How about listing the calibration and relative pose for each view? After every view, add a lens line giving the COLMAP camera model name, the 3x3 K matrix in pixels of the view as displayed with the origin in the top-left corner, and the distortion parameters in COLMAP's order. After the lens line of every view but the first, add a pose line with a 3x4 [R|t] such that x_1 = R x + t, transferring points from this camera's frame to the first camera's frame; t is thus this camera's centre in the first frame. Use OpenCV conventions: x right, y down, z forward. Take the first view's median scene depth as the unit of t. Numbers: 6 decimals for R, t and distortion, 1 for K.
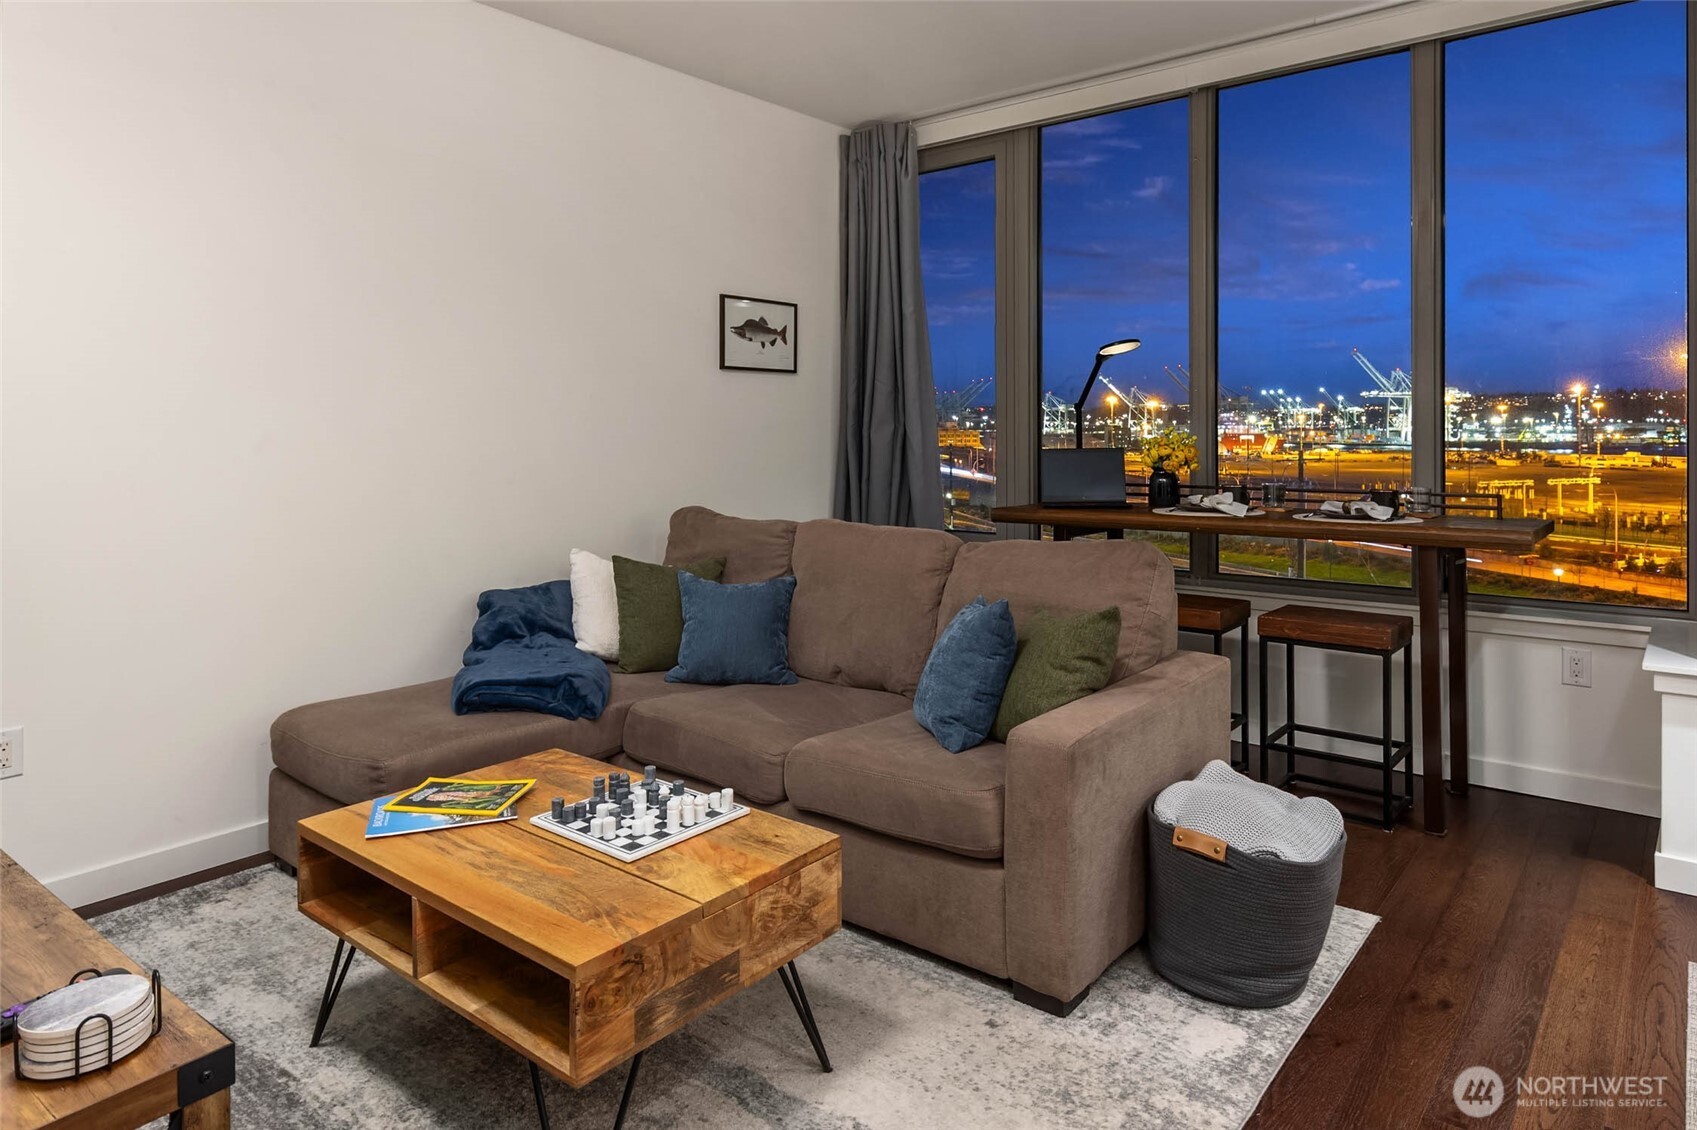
lens RADIAL K [[1045.9, 0, 846.1], [0, 1045.9, 432.5], [0, 0, 1]] dist [0.003334, -0.000874]
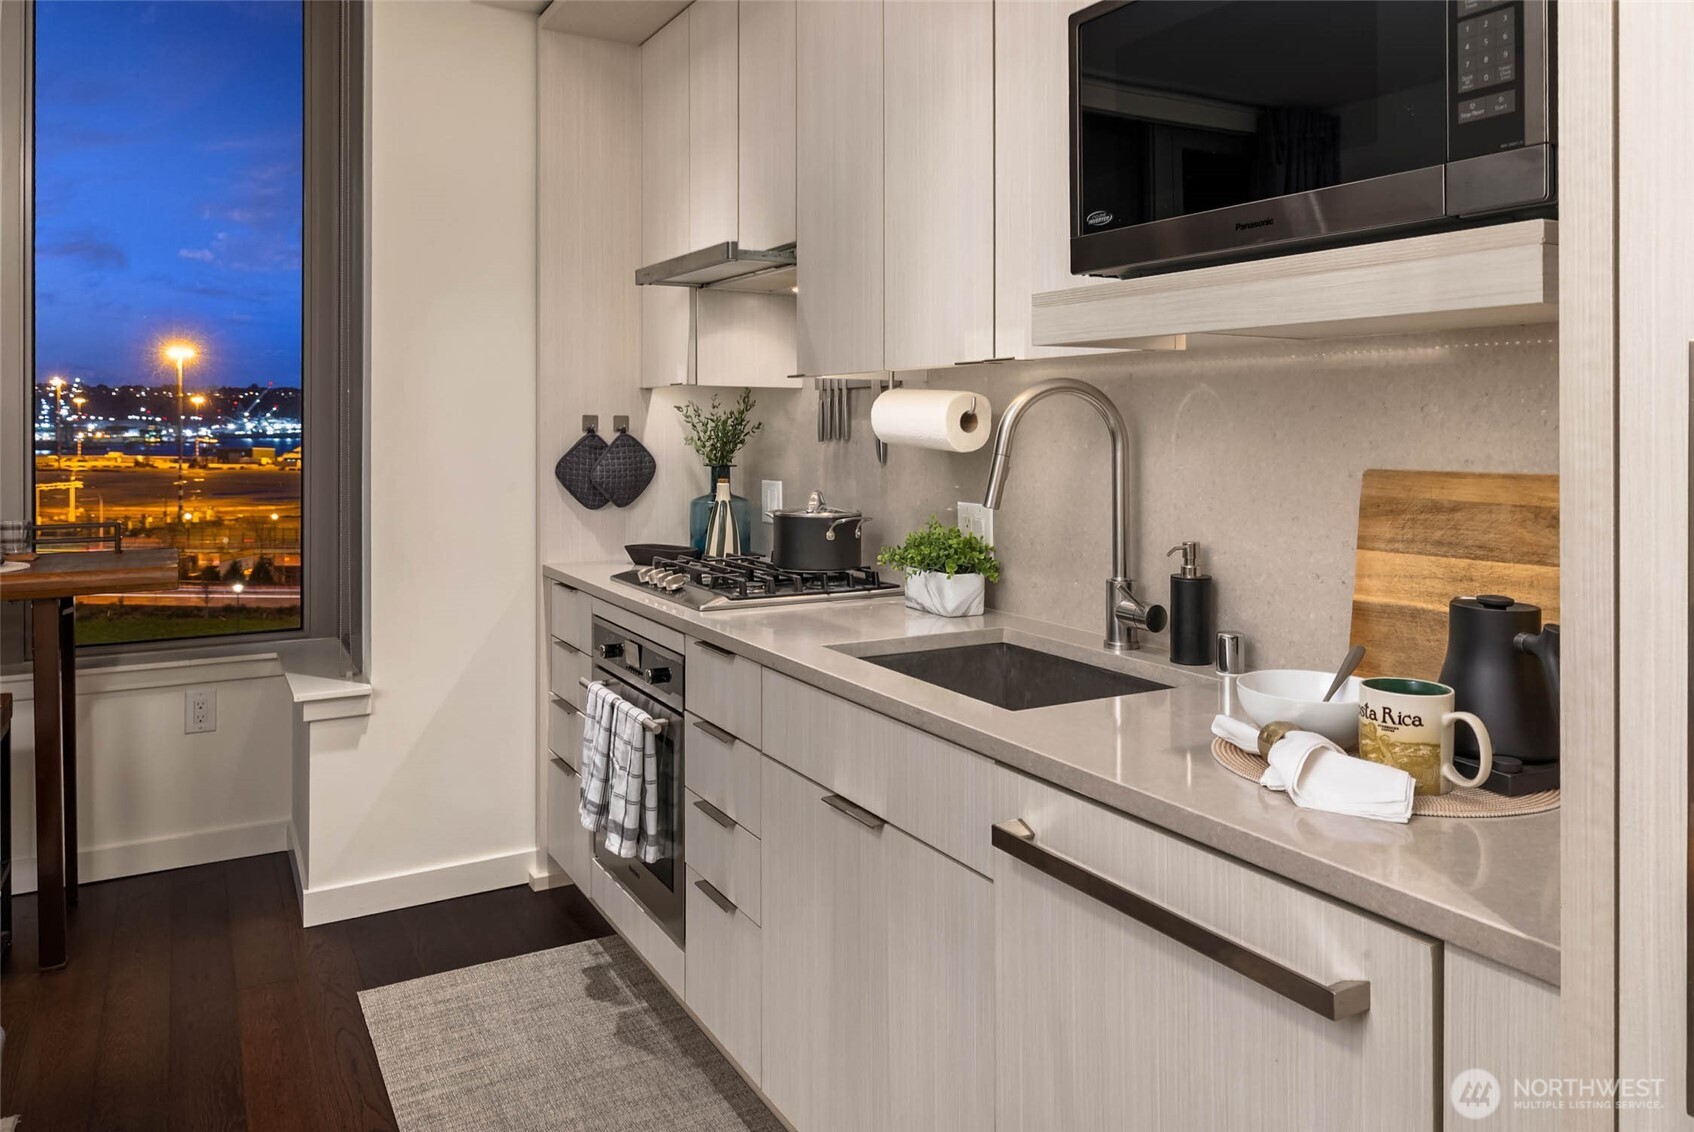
lens RADIAL K [[1181.5, 0, 887.9], [0, 1181.5, 426.1], [0, 0, 1]] dist [0.001004, -0.001878]
pose [[0.340242, 0.006314, 0.940317, -0.066622], [-0.002741, 0.999980, -0.005723, -0.018967], [-0.940334, -0.000631, 0.340252, 0.143052]]
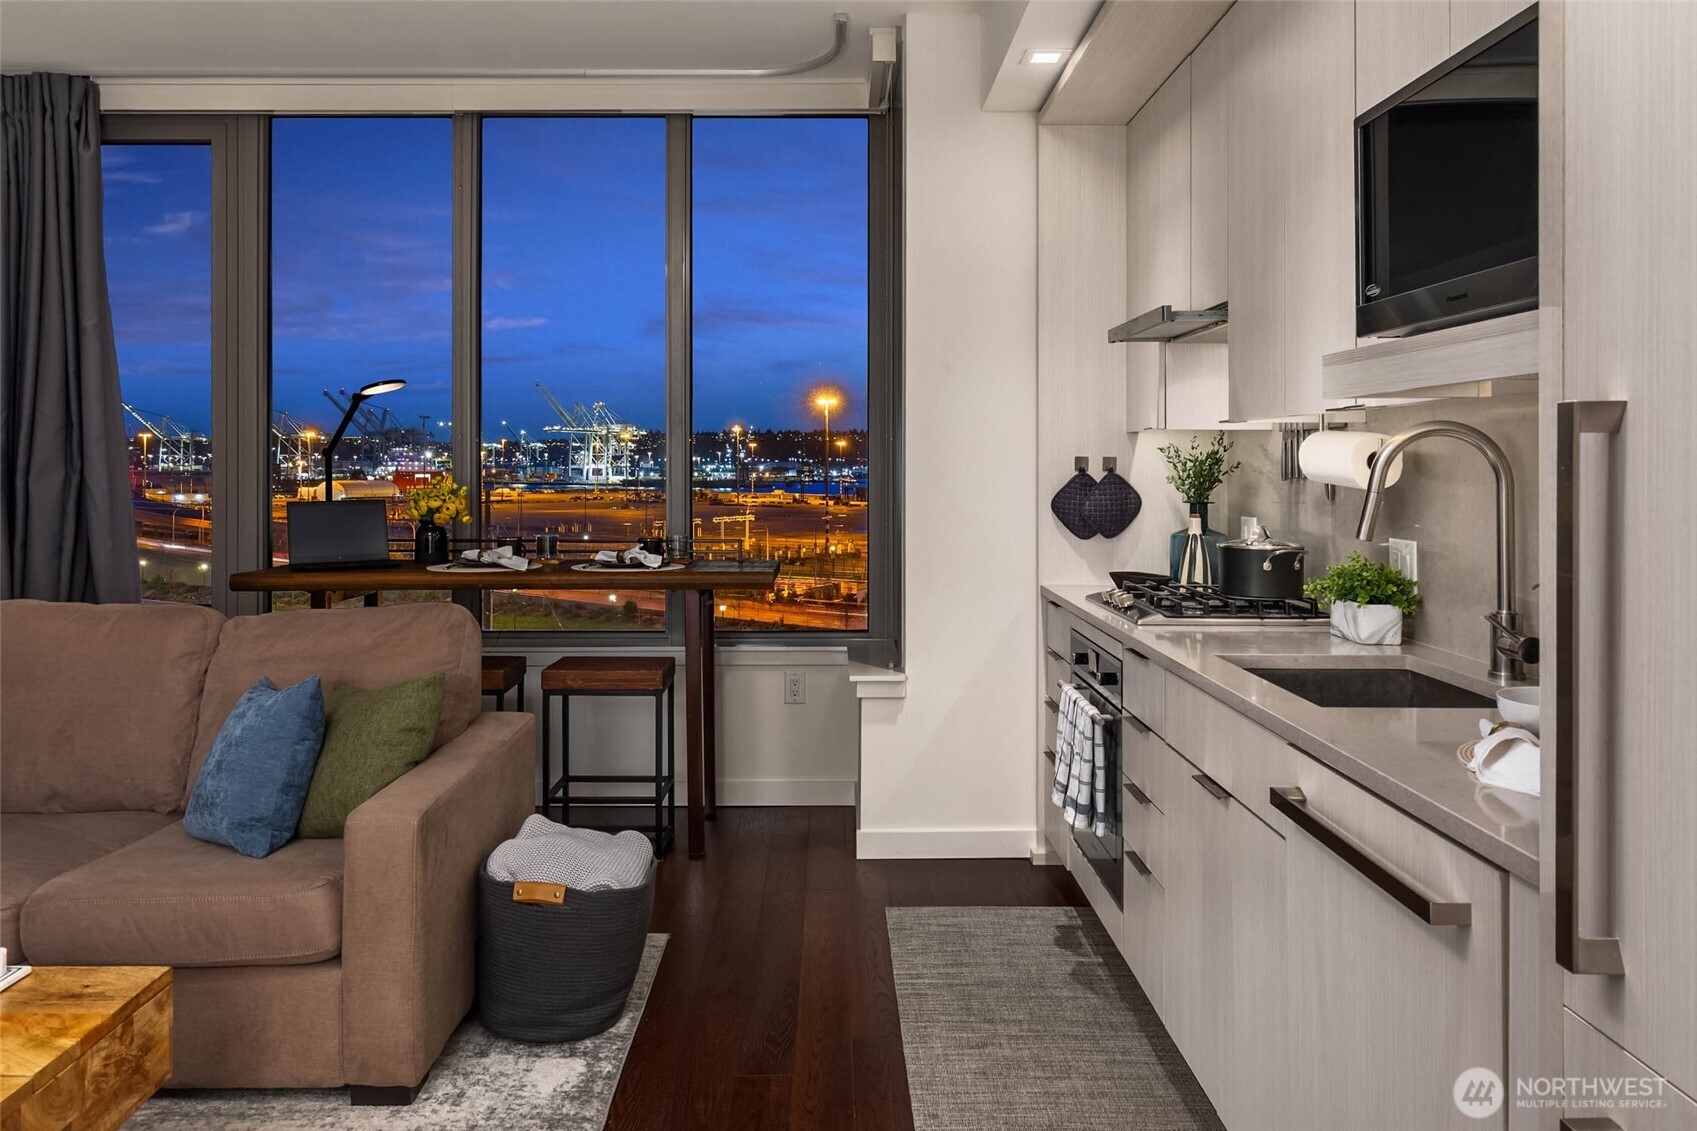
lens RADIAL K [[1237.0, 0, 846.2], [0, 1237.0, 465.1], [0, 0, 1]] dist [0.002977, 0.000136]
pose [[0.765671, 0.006836, 0.643196, -0.178776], [-0.004593, 0.999976, -0.005161, -0.017714], [-0.643216, 0.000997, 0.765684, -0.101378]]
